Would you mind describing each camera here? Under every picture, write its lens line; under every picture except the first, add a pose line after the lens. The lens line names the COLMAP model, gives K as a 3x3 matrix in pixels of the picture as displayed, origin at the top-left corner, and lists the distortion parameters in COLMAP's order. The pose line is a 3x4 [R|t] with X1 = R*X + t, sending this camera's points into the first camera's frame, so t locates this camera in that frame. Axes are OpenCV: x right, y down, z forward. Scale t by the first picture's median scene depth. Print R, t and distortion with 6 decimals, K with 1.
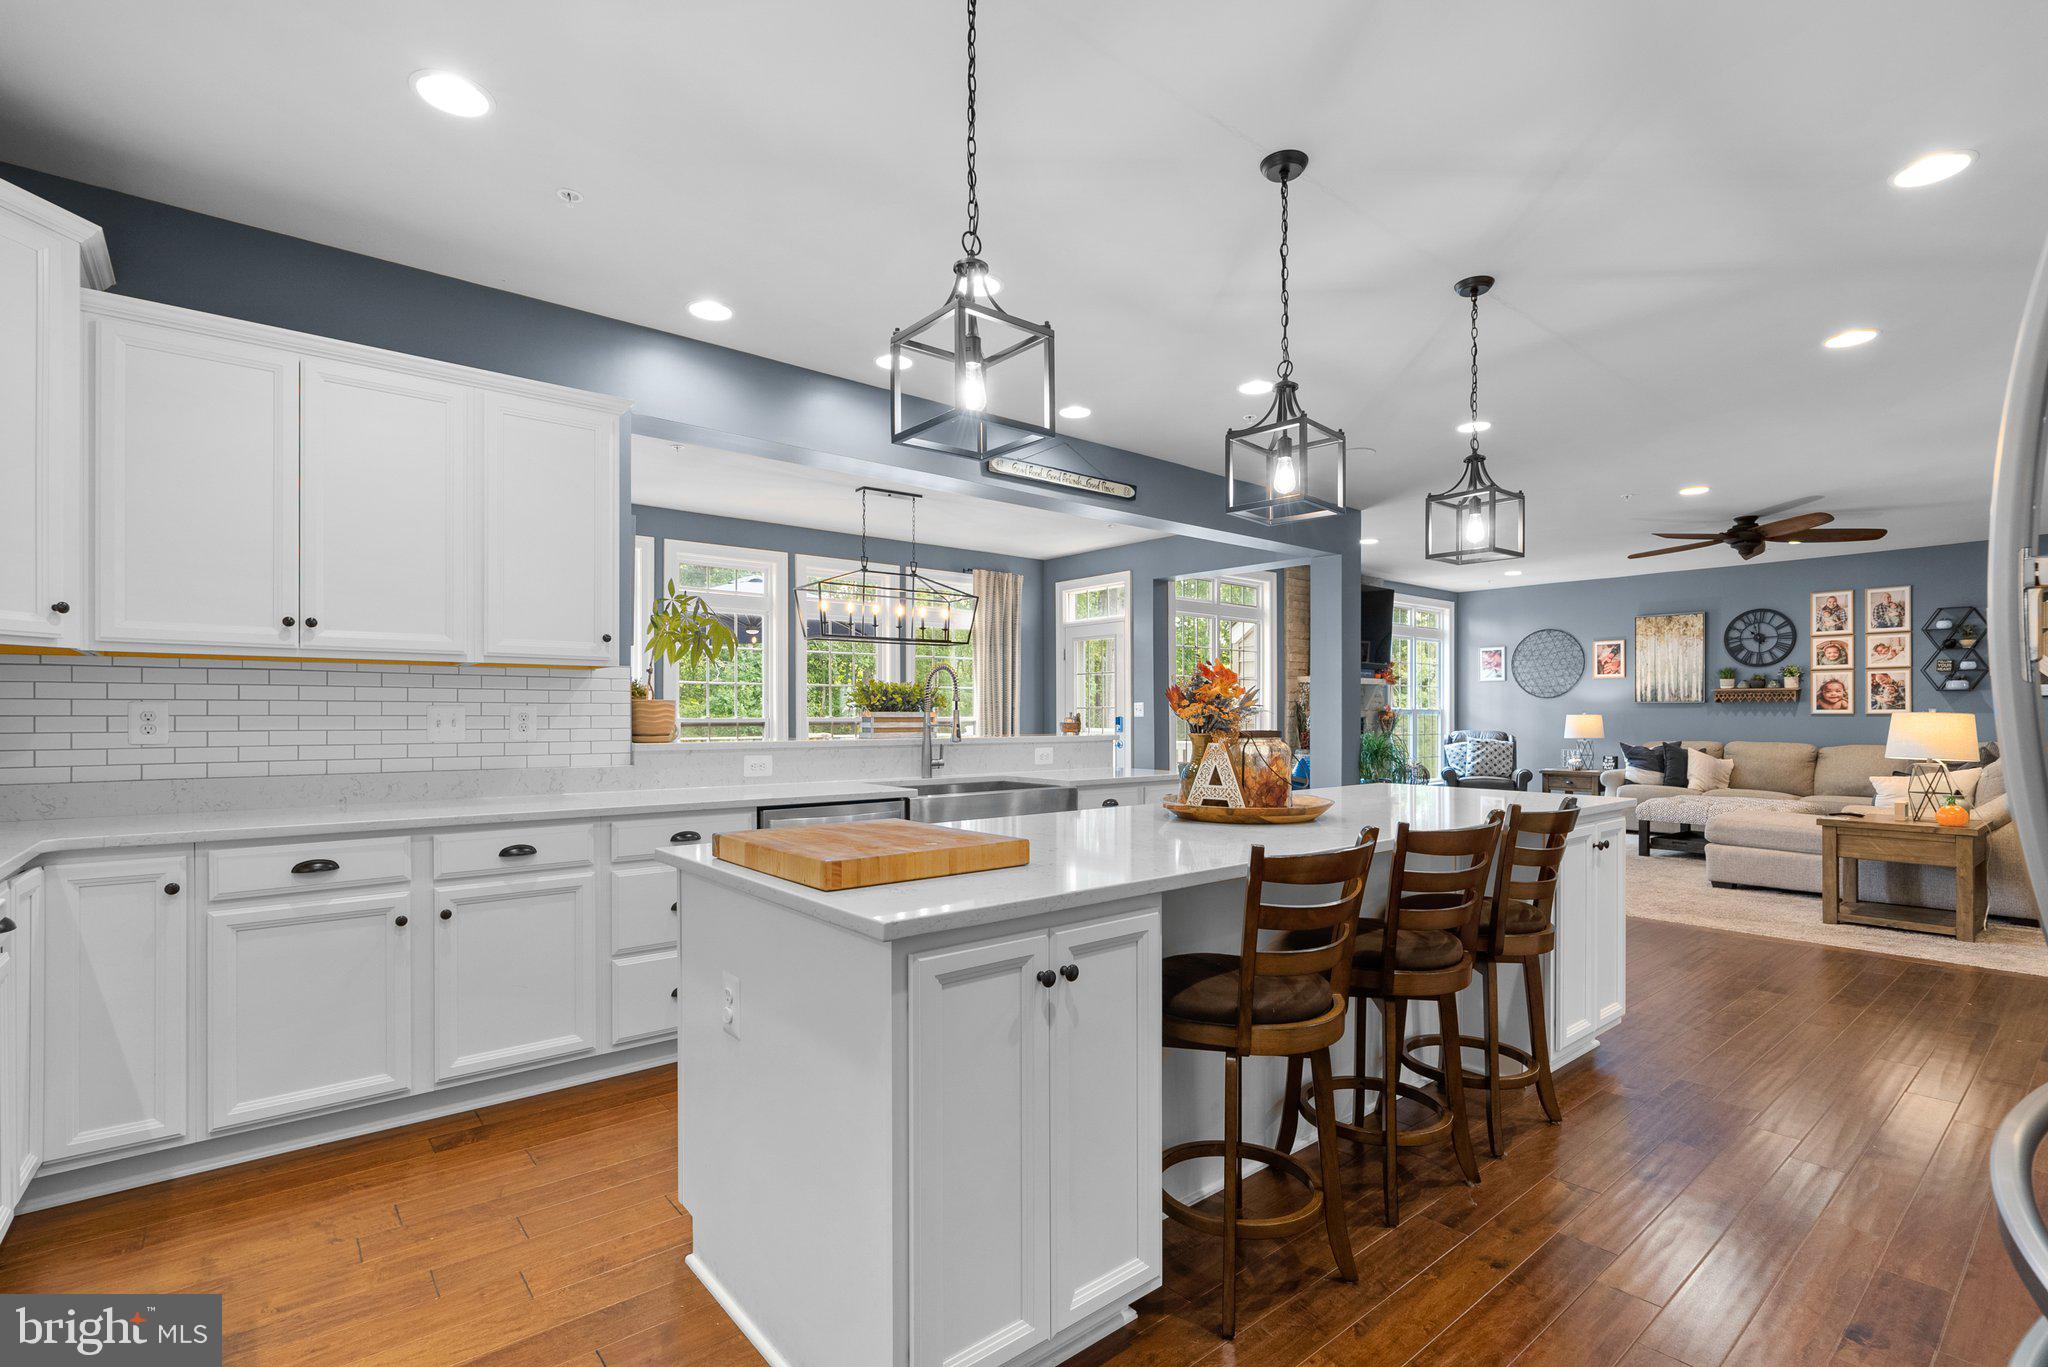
lens RADIAL K [[938.0, 0, 1028.6], [0, 938.0, 713.5], [0, 0, 1]] dist [-0.001508, -0.000402]
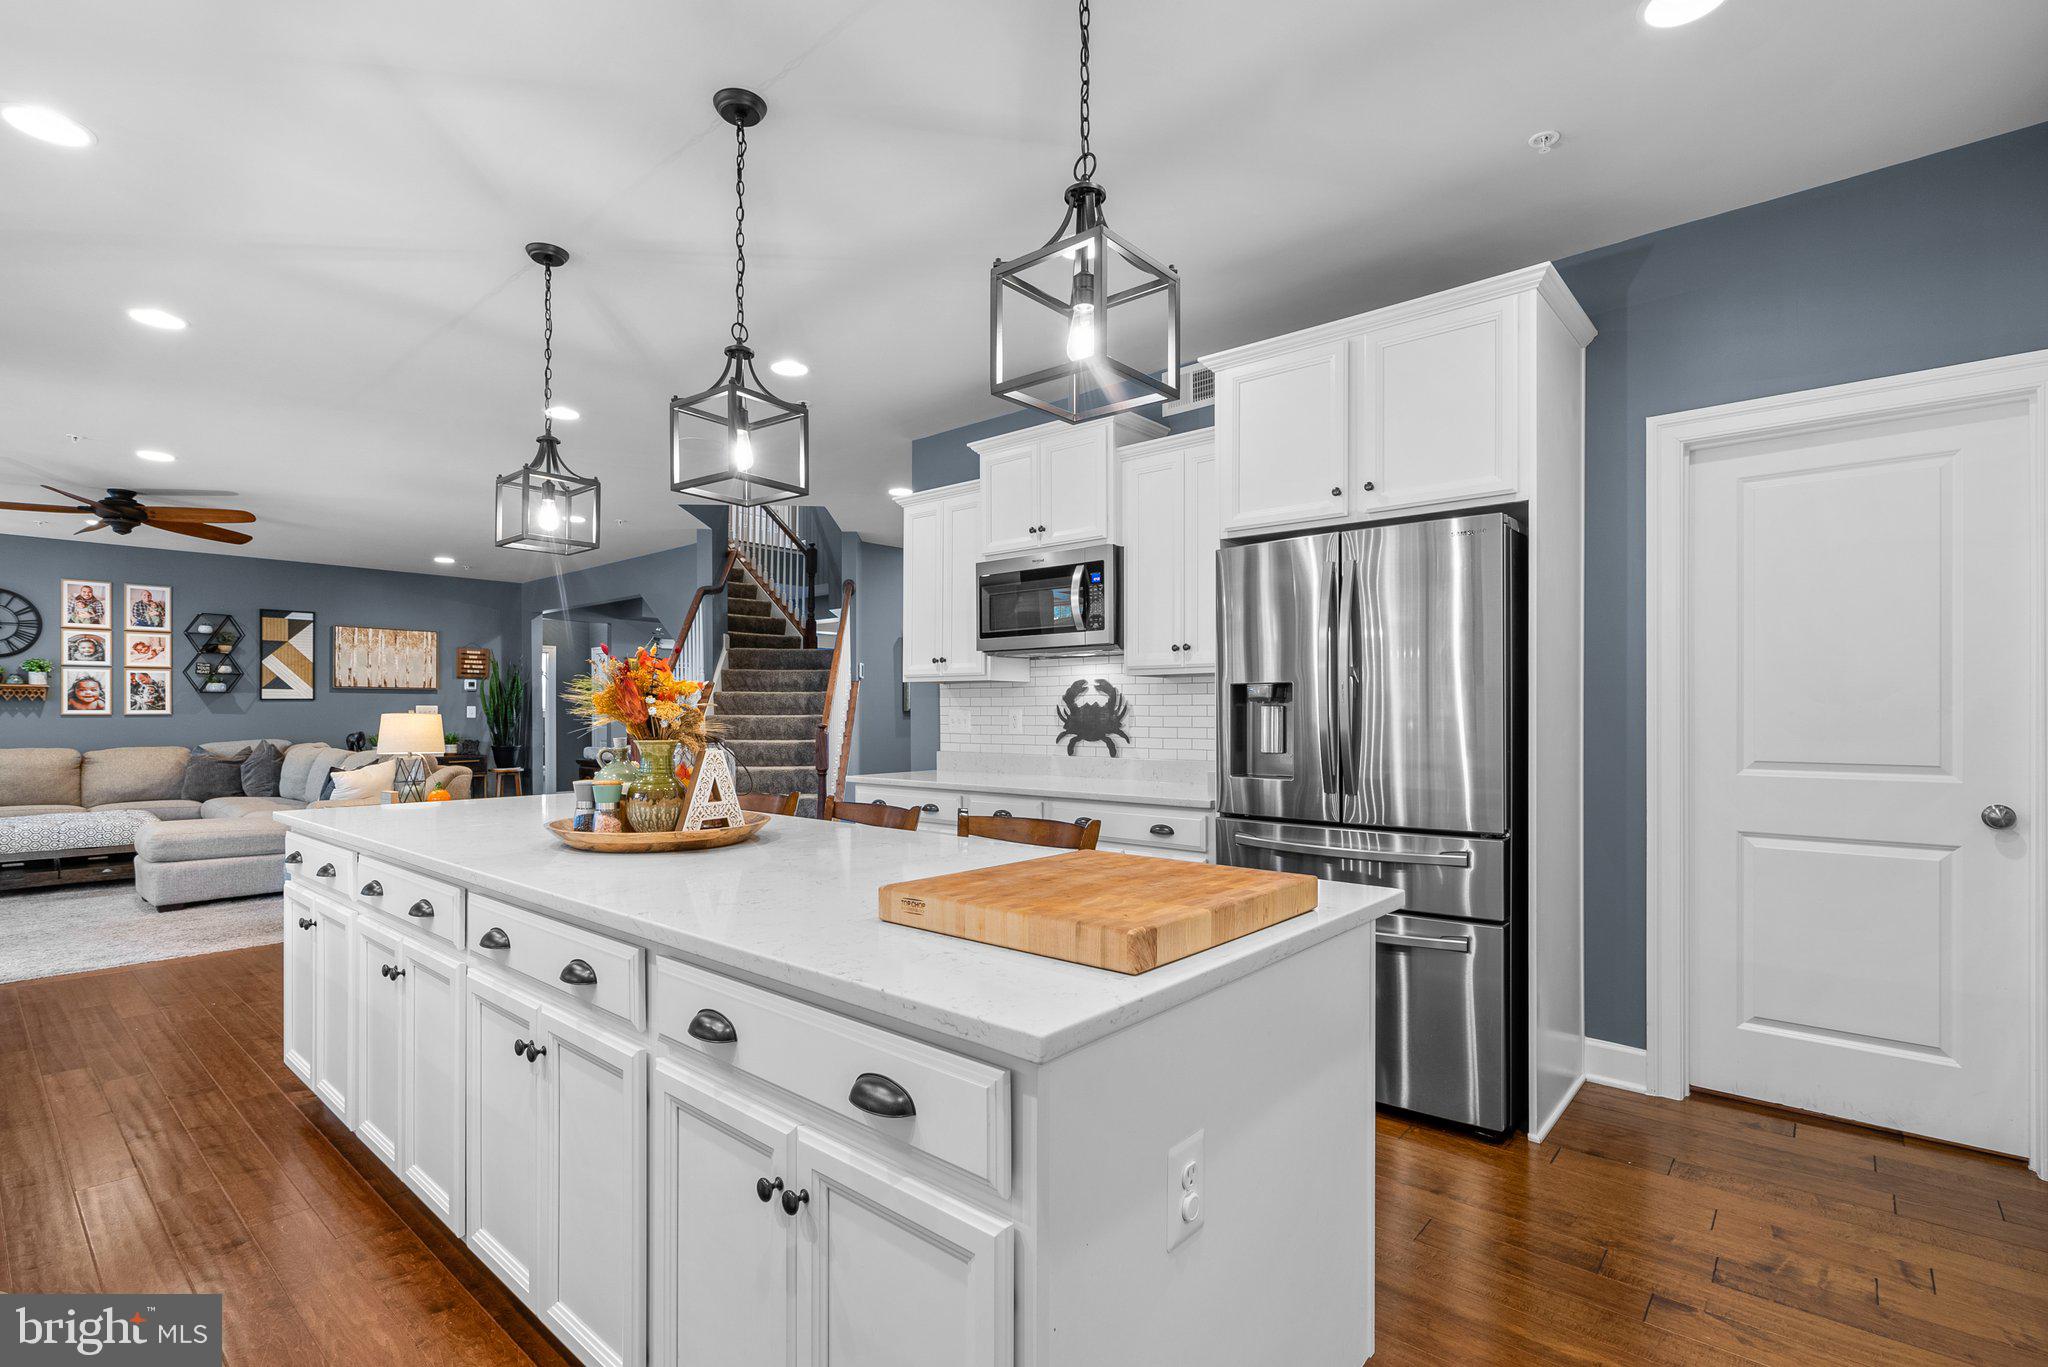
lens RADIAL K [[938.0, 0, 1017.0], [0, 938.0, 711.1], [0, 0, 1]] dist [-0.001508, -0.000402]
pose [[-0.145948, 0.003209, 0.989287, -0.180384], [-0.000137, 0.999995, -0.003264, -0.000111], [-0.989292, -0.000612, -0.145947, 0.238052]]
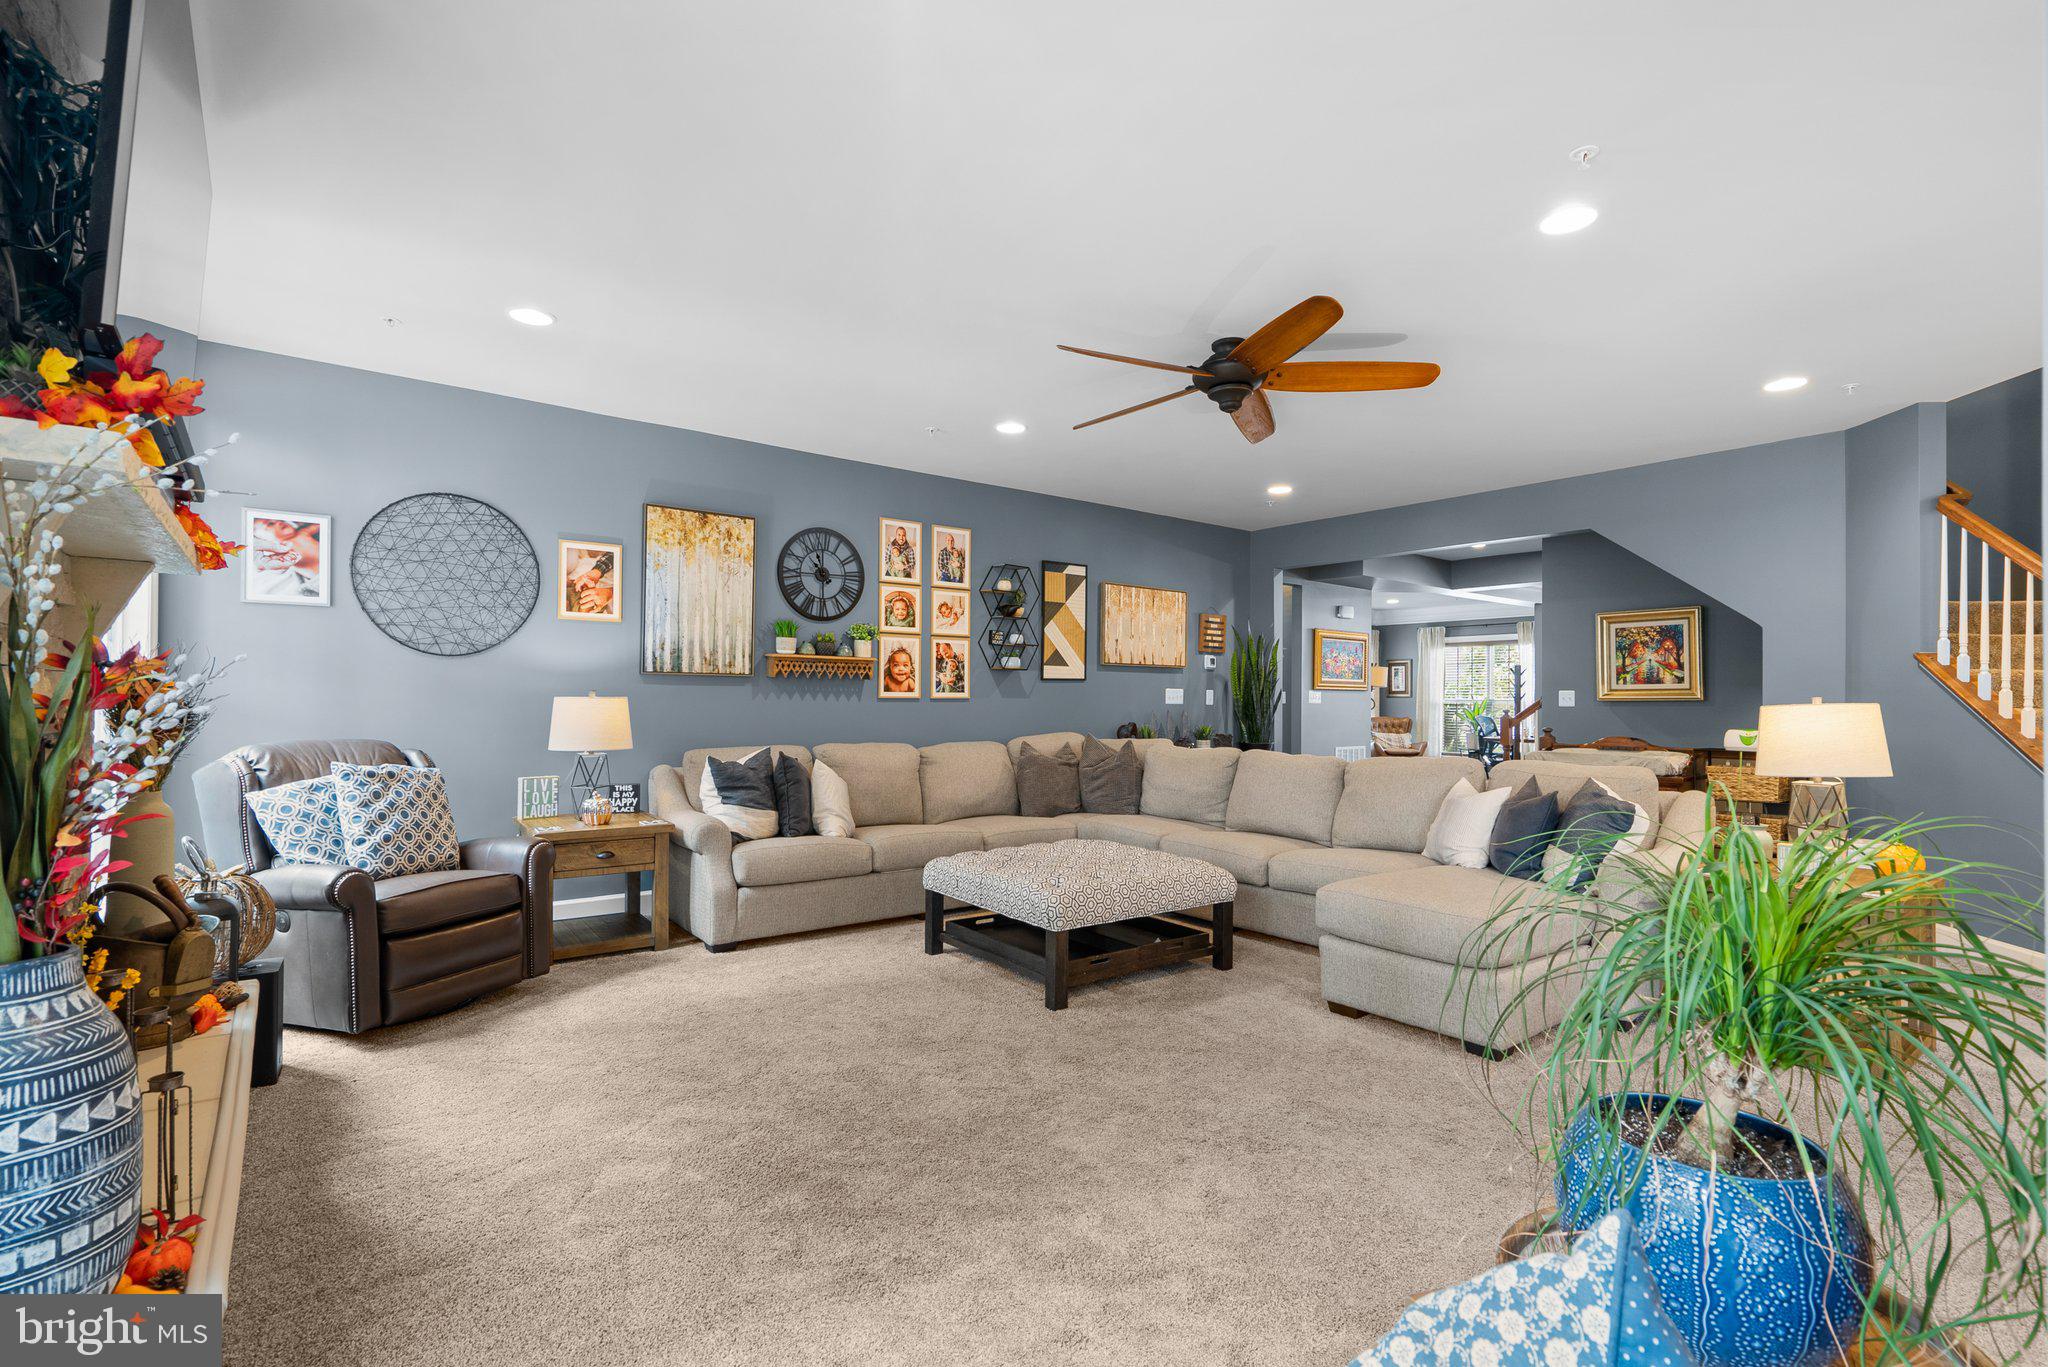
lens RADIAL K [[938.0, 0, 1025.5], [0, 938.0, 681.3], [0, 0, 1]] dist [-0.001508, -0.000402]
pose [[0.031650, 0.016495, 0.999363, 0.175360], [-0.010584, 0.999813, -0.016167, -0.001631], [-0.999443, -0.010066, 0.031819, 0.896382]]
